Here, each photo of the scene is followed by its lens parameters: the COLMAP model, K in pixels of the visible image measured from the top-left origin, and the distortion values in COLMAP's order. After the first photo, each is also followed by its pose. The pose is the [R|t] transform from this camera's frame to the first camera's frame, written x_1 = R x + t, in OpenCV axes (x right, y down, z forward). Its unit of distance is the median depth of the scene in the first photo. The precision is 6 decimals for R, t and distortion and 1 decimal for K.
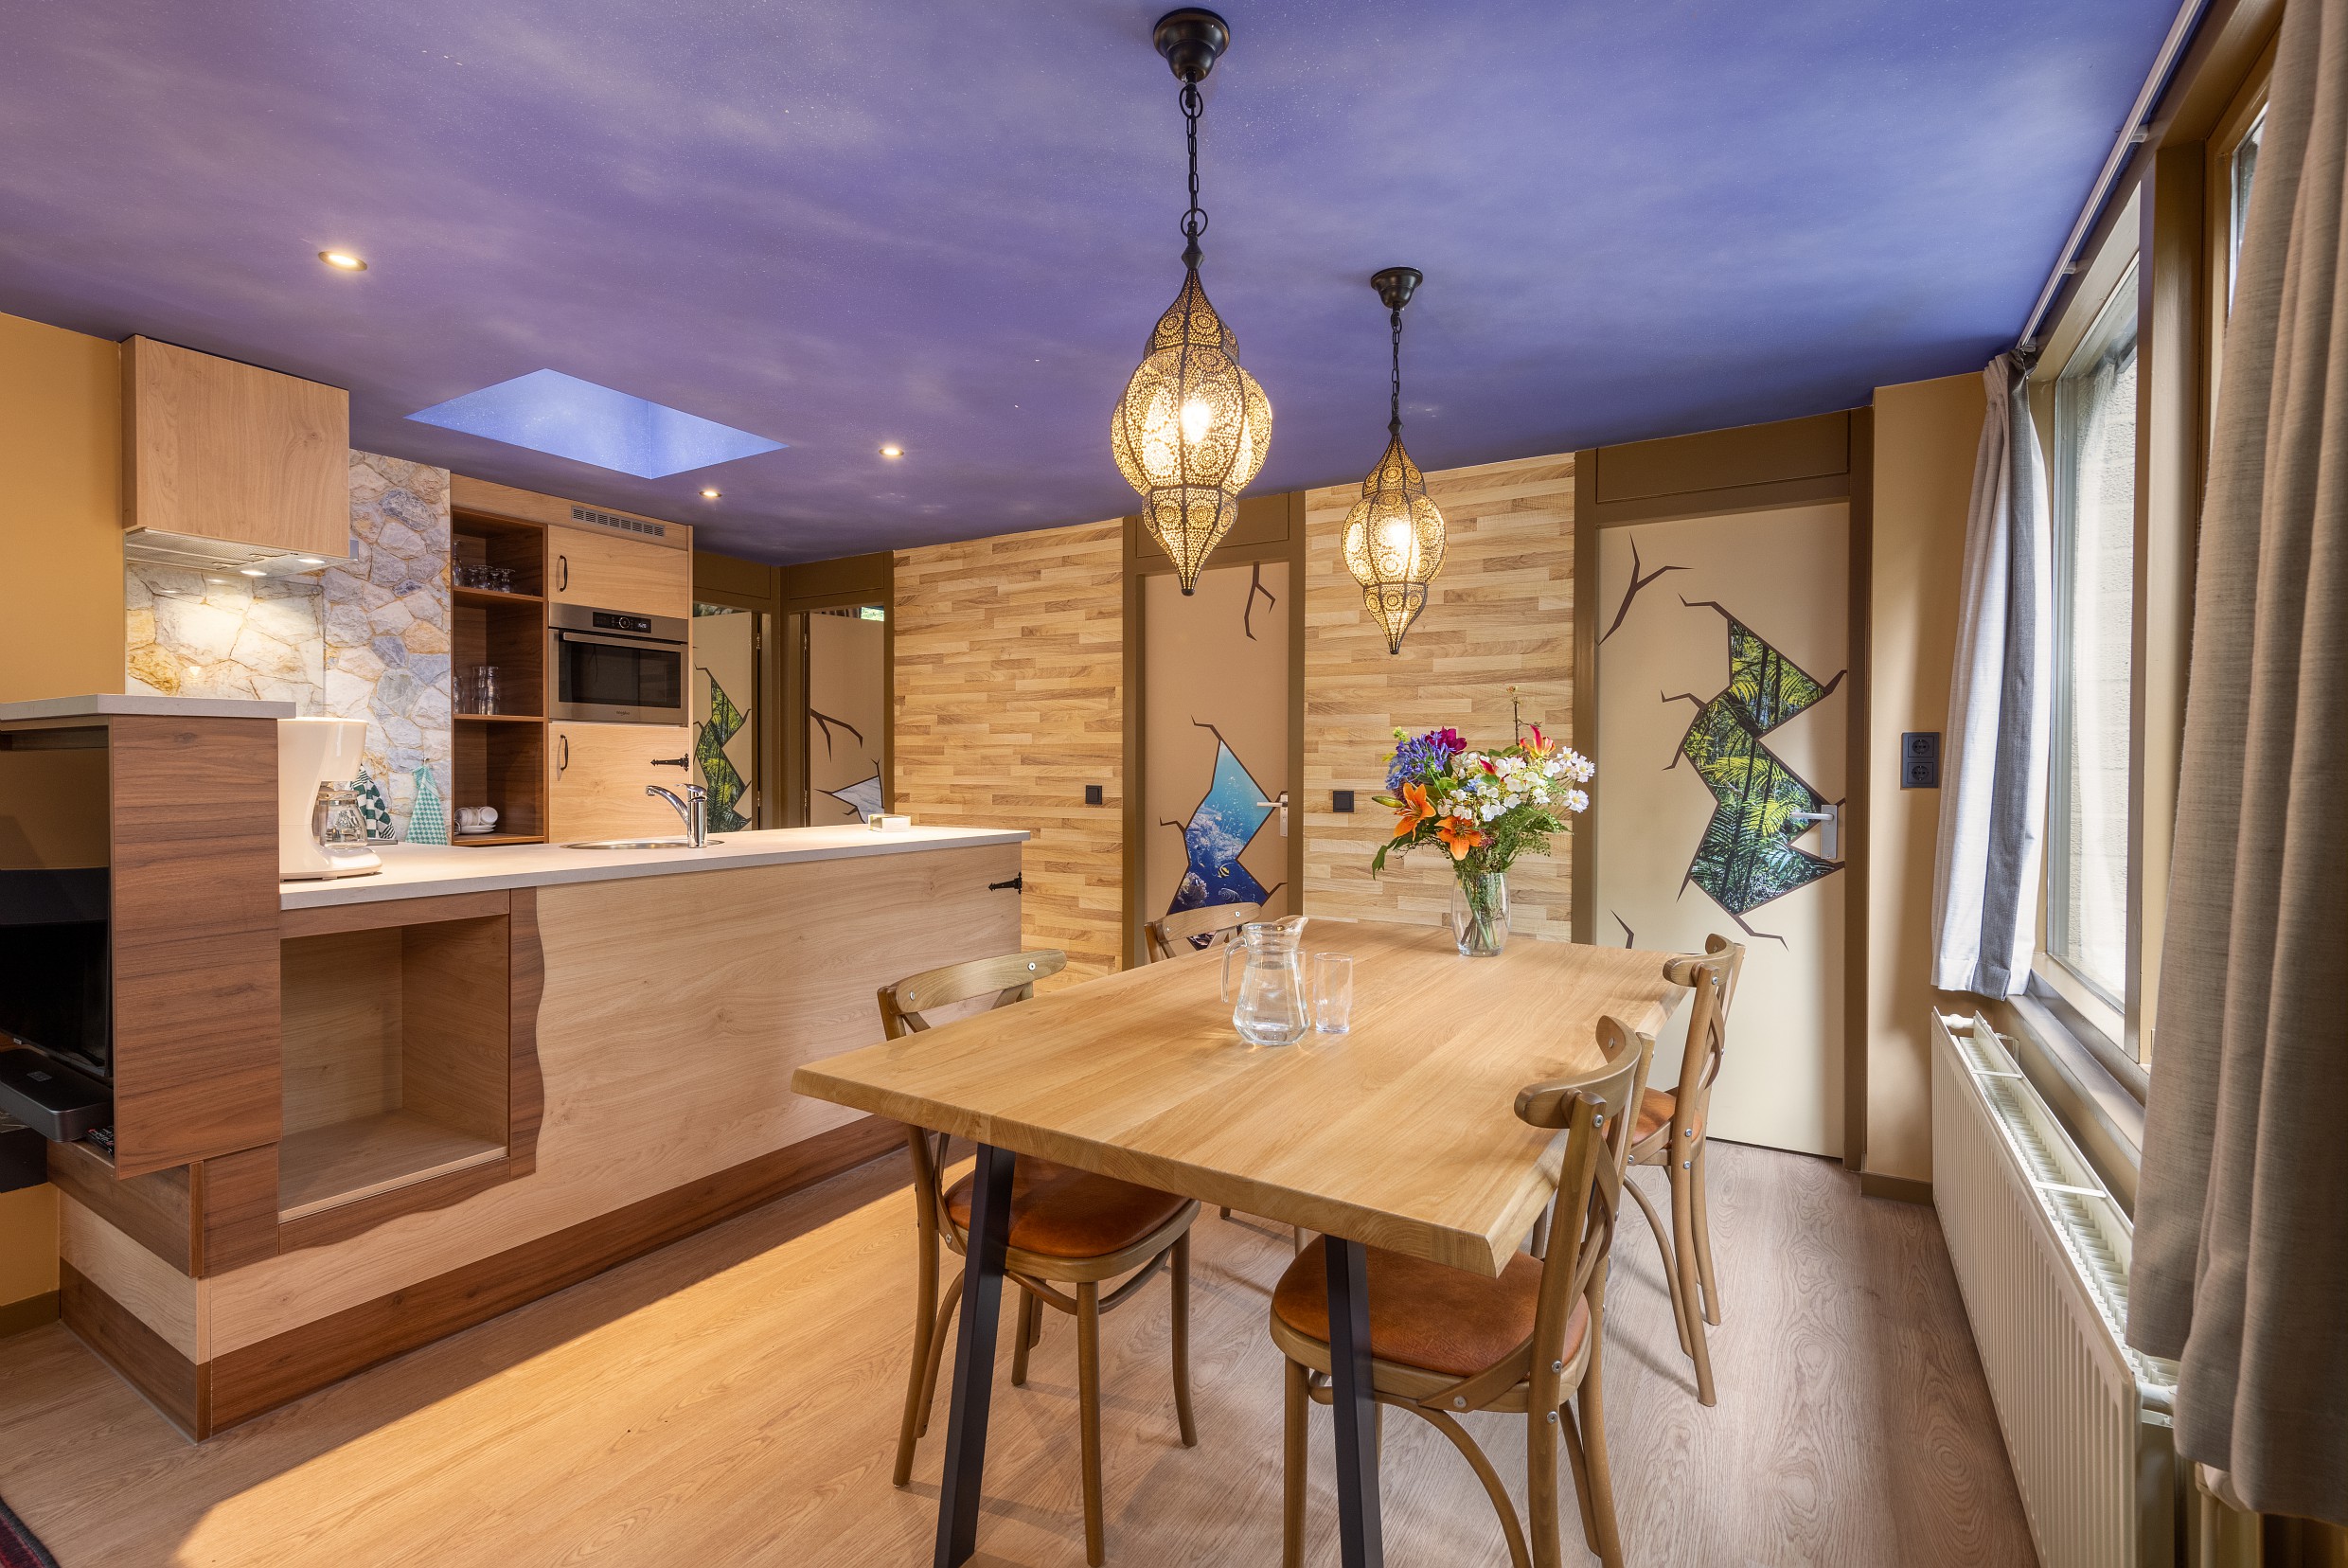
lens RADIAL K [[1041.6, 0, 1174.0], [0, 1041.6, 784.0], [0, 0, 1]] dist [0.016845, 0.000315]
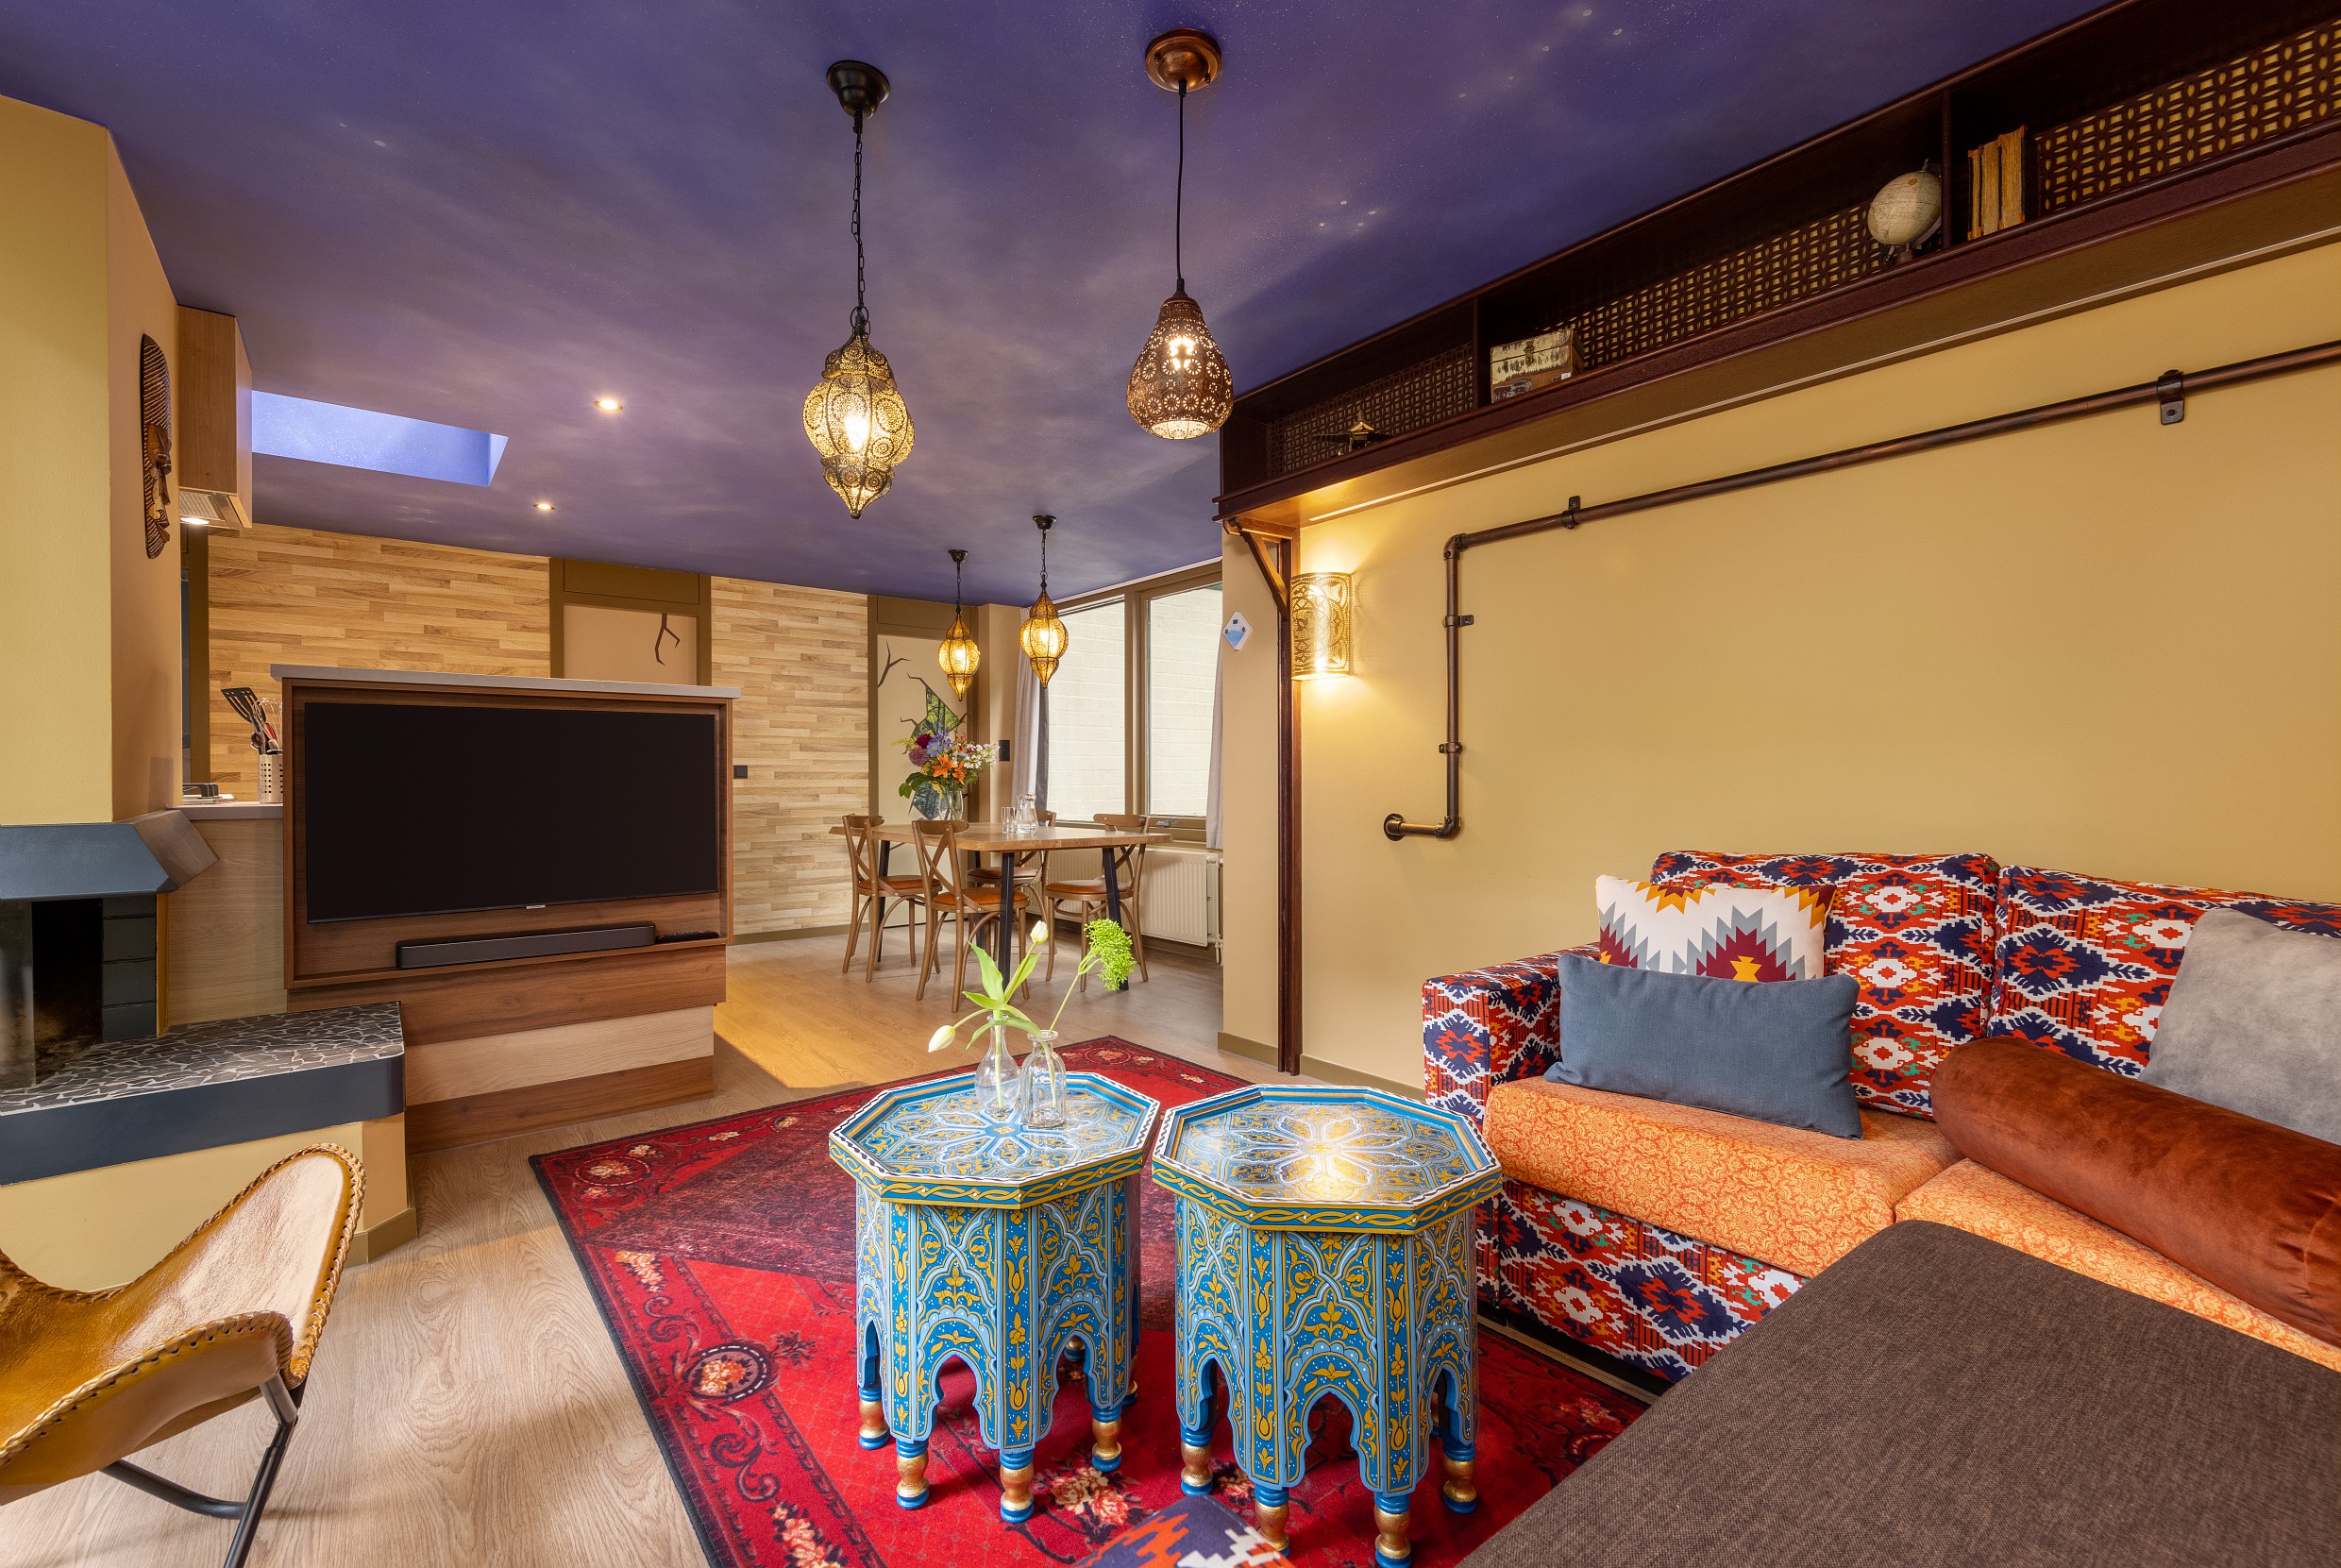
lens RADIAL K [[995.1, 0, 1170.5], [0, 995.1, 784.0], [0, 0, 1]] dist [0.000174, 0.000004]
pose [[0.336933, -0.010787, 0.941467, -1.266228], [0.020126, 0.999788, 0.004253, 0.049527], [-0.941314, 0.017515, 0.337079, -0.188379]]
